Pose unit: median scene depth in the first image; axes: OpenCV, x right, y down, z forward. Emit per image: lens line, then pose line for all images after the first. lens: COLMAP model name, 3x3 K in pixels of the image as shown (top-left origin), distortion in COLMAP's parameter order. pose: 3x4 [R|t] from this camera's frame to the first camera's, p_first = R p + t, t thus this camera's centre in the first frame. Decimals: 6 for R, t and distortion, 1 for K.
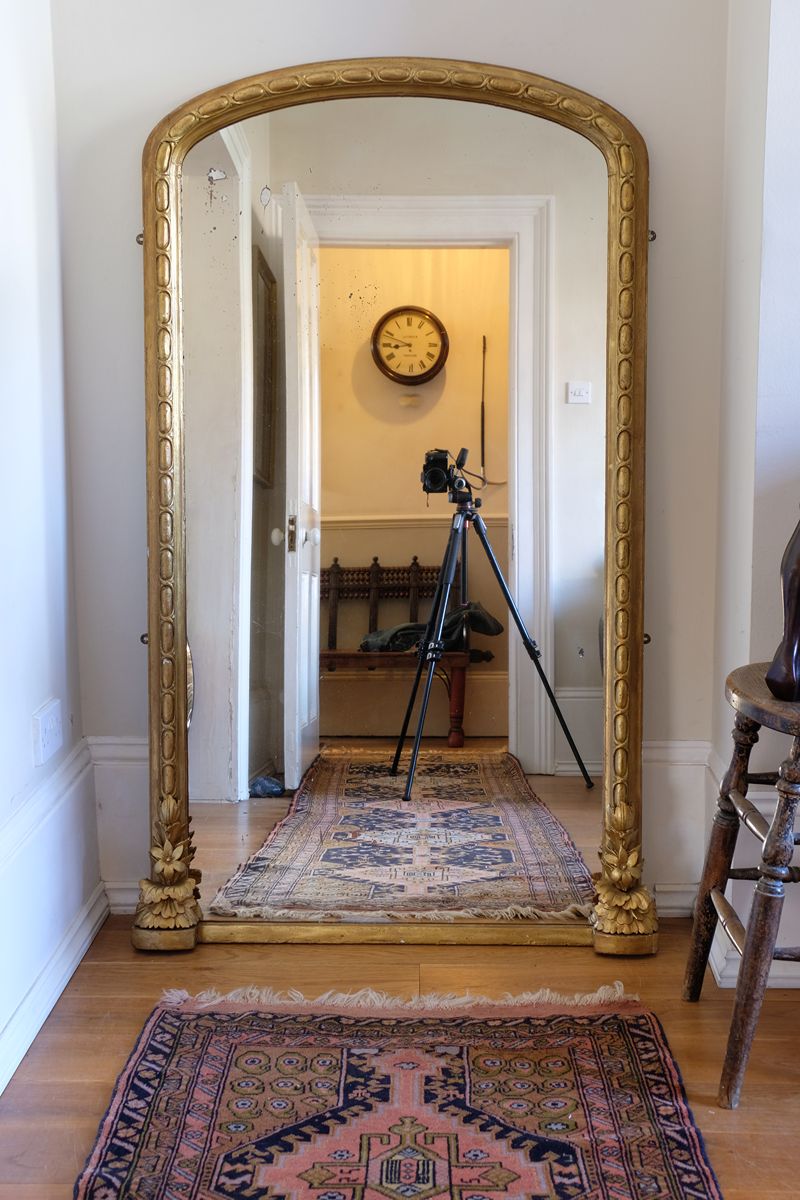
lens RADIAL K [[1668.8, 0, 400.0], [0, 1668.8, 600.0], [0, 0, 1]] dist [-0.034477, 0.035843]
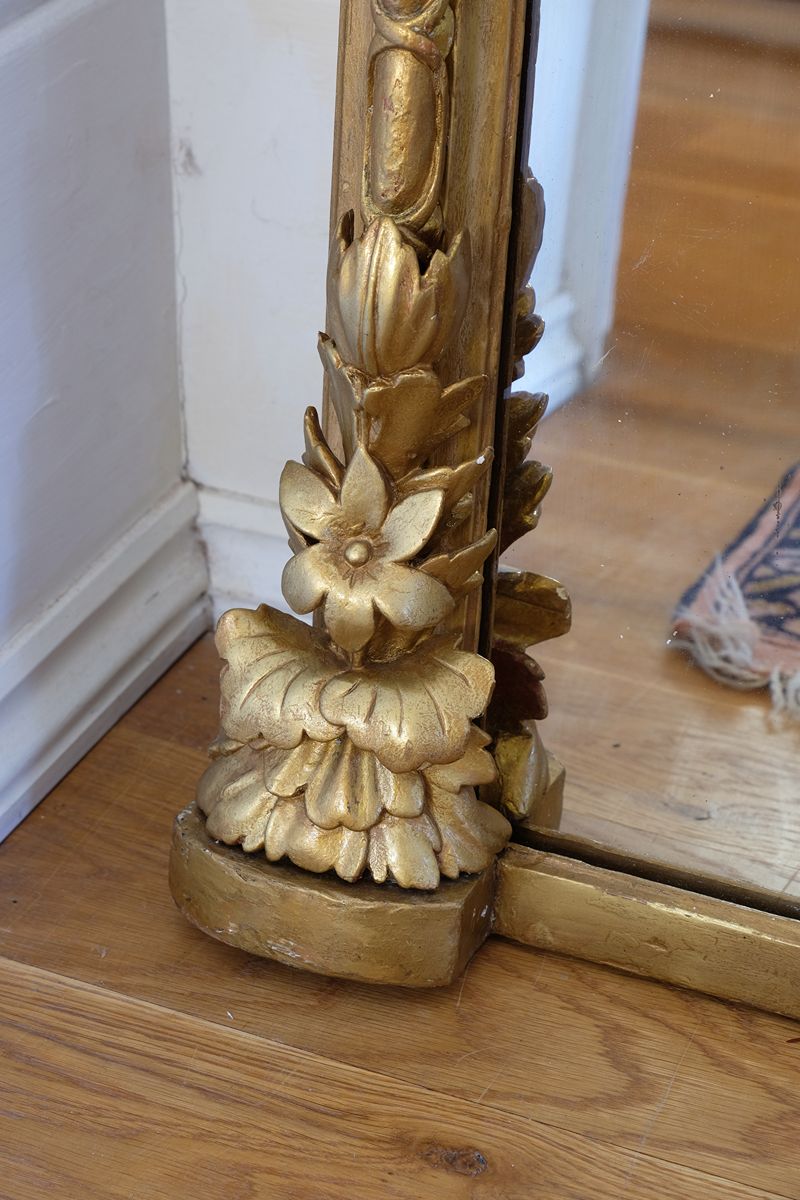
lens RADIAL K [[2562.0, 0, 400.0], [0, 2562.0, 600.0], [0, 0, 1]] dist [-0.054464, -0.047554]
pose [[0.923816, 0.218248, -0.314534, -0.045268], [-0.080250, 0.913731, 0.398315, 0.048121], [0.374331, -0.342728, 0.861634, 0.789841]]
